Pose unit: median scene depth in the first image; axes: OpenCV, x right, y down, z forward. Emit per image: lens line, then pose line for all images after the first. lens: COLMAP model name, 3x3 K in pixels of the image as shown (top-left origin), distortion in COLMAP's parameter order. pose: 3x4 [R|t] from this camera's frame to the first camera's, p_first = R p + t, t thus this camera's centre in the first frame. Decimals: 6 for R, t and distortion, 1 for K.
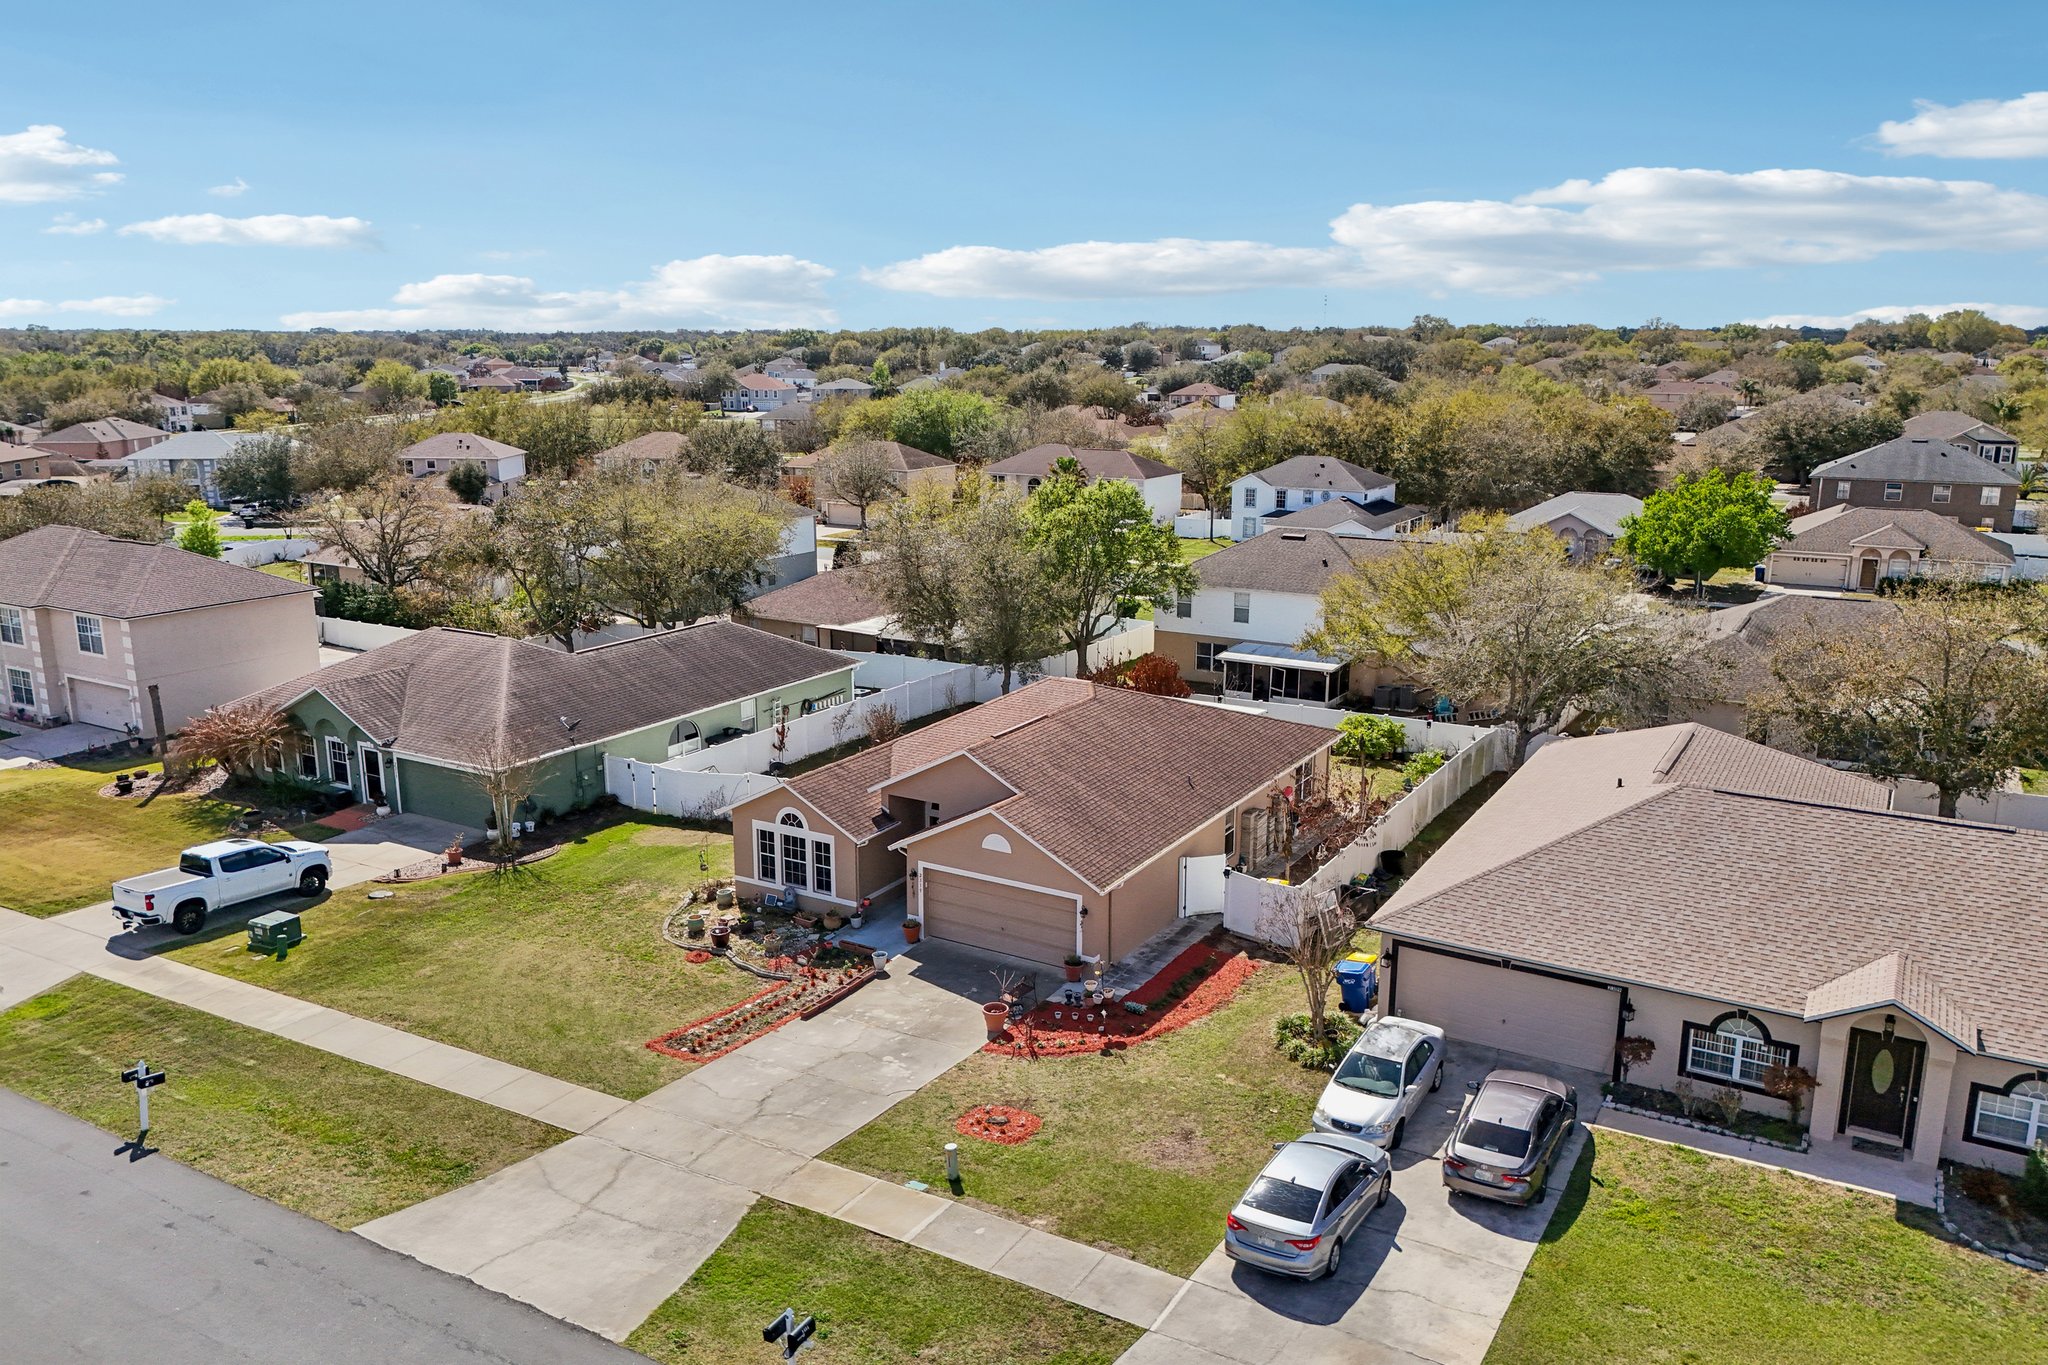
lens RADIAL K [[1509.1, 0, 1027.9], [0, 1509.1, 686.0], [0, 0, 1]] dist [0.063275, -0.044774]
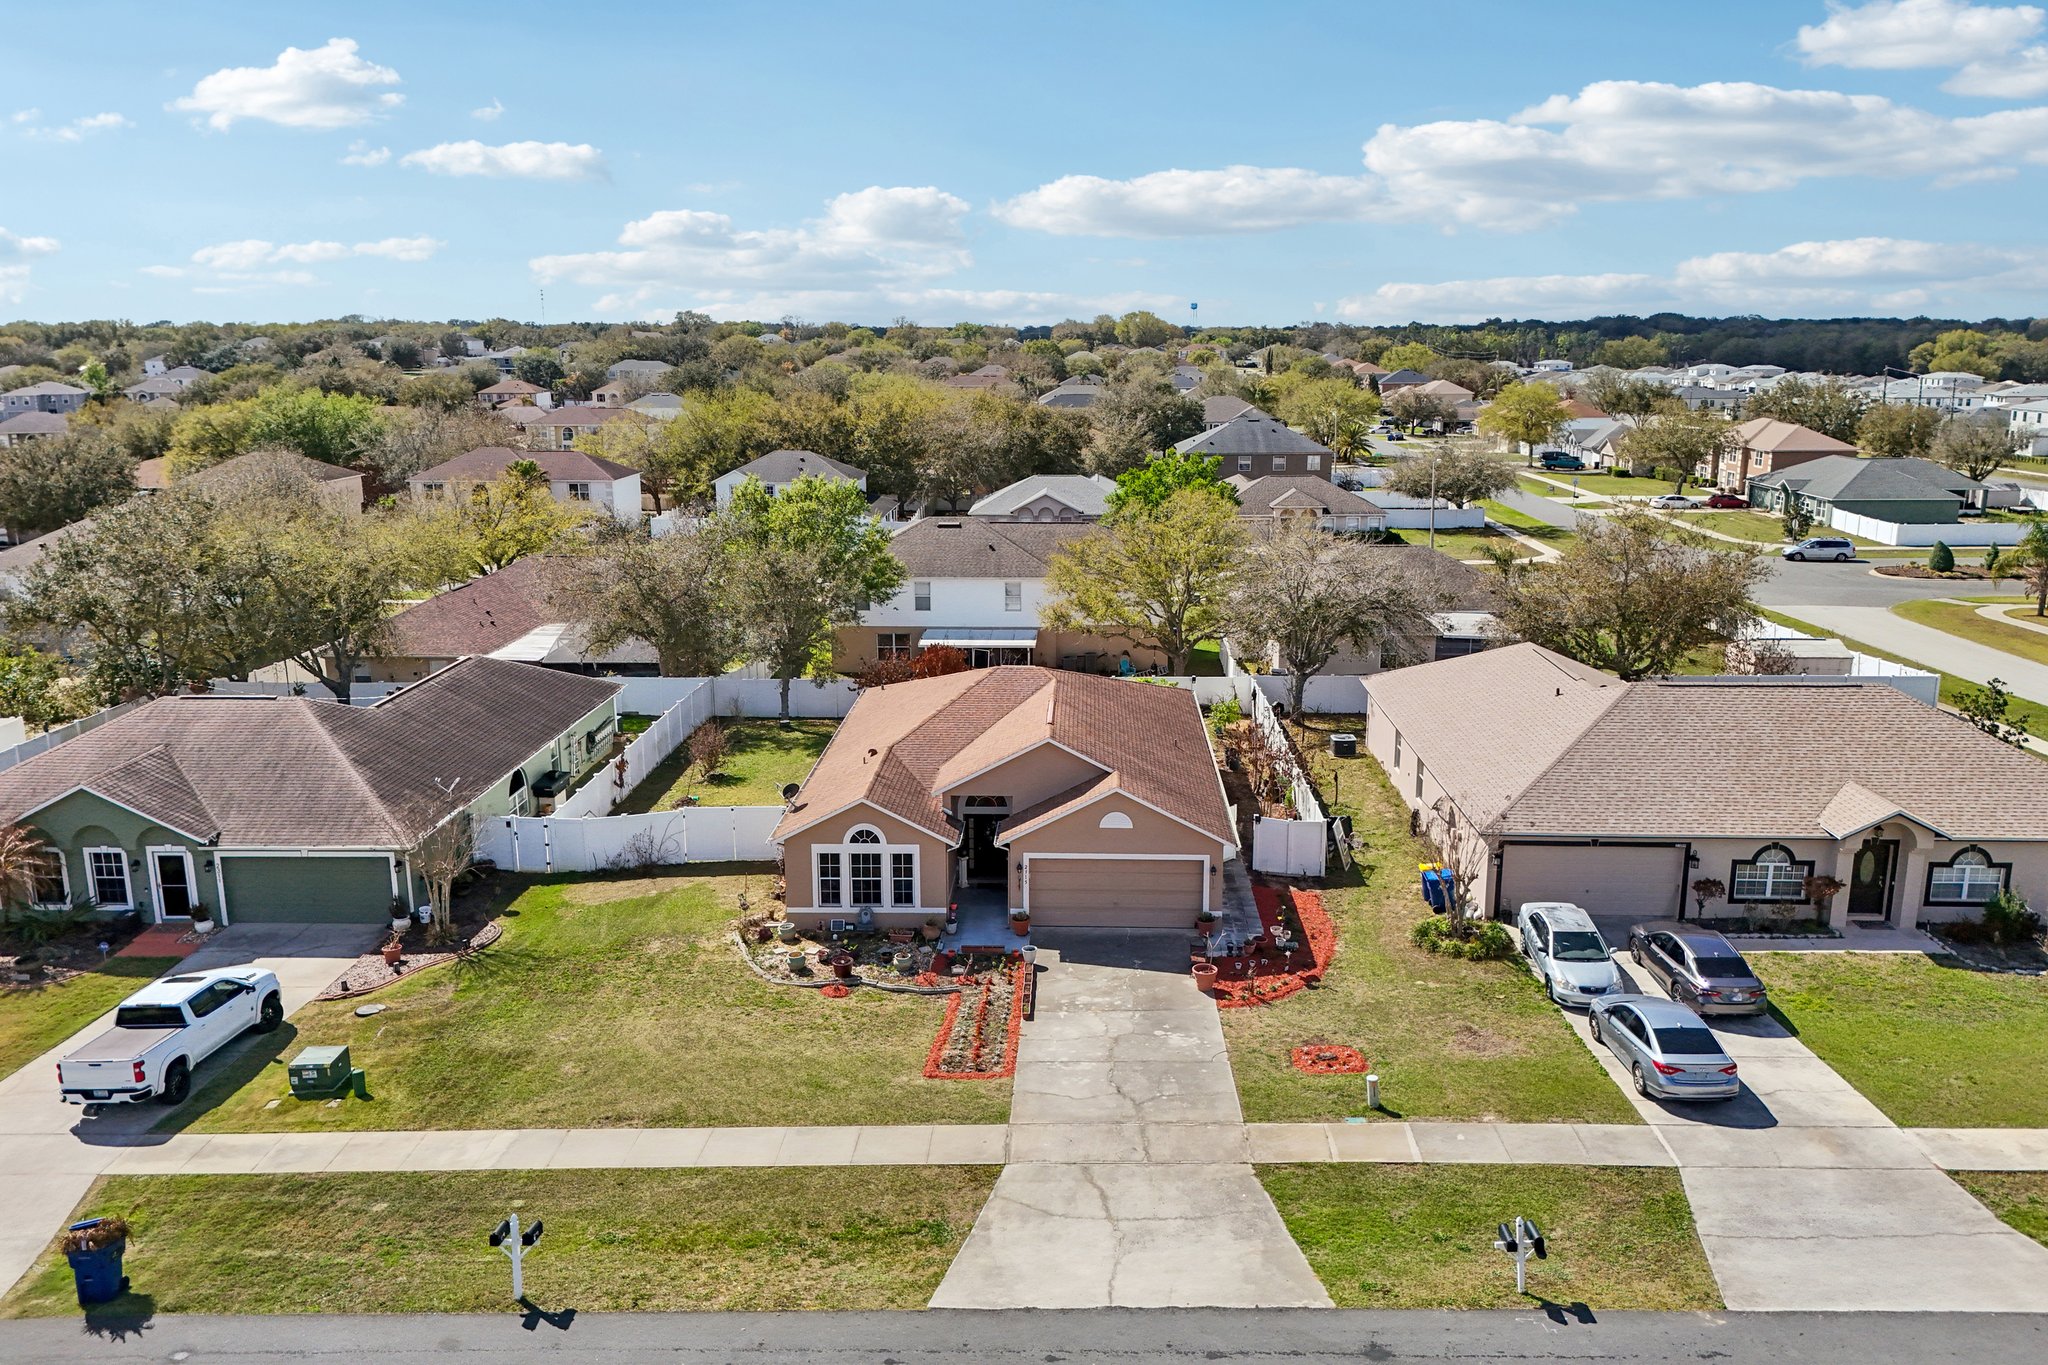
lens RADIAL K [[1509.1, 0, 1034.8], [0, 1509.1, 690.0], [0, 0, 1]] dist [0.063275, -0.044774]
pose [[0.877834, -0.114870, 0.464986, -0.498512], [0.112645, 0.993098, 0.032675, -0.023336], [-0.465530, 0.023695, 0.884715, 0.098620]]
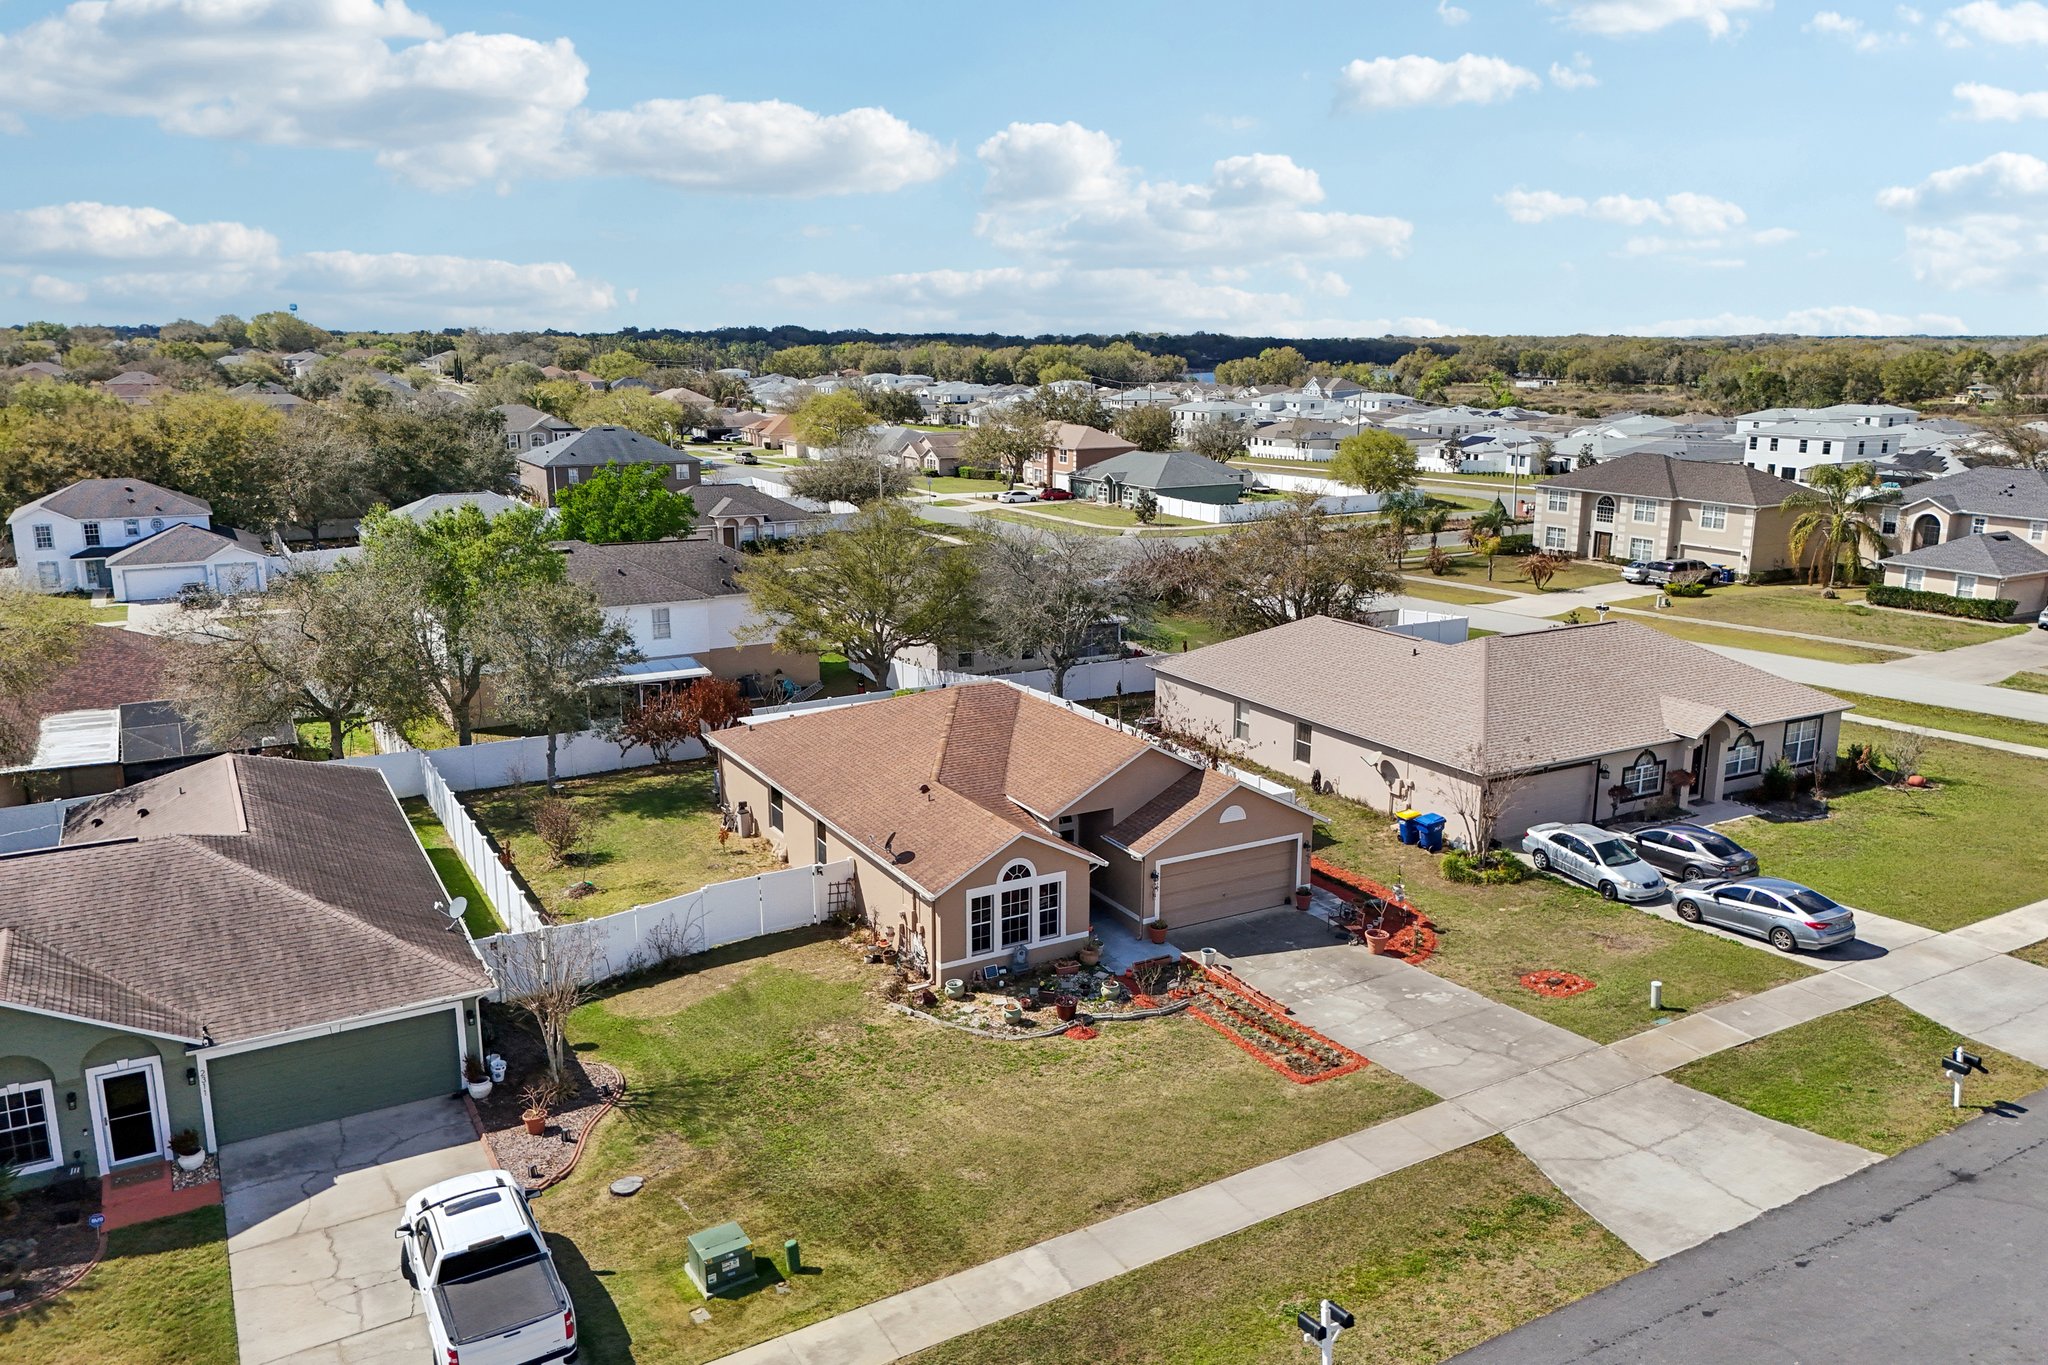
lens RADIAL K [[1509.1, 0, 1028.9], [0, 1509.1, 679.7], [0, 0, 1]] dist [0.063275, -0.044774]
pose [[0.498182, -0.190770, 0.845826, -0.899304], [0.194223, 0.975260, 0.105568, -0.118525], [-0.845040, 0.111686, 0.522909, 0.509413]]
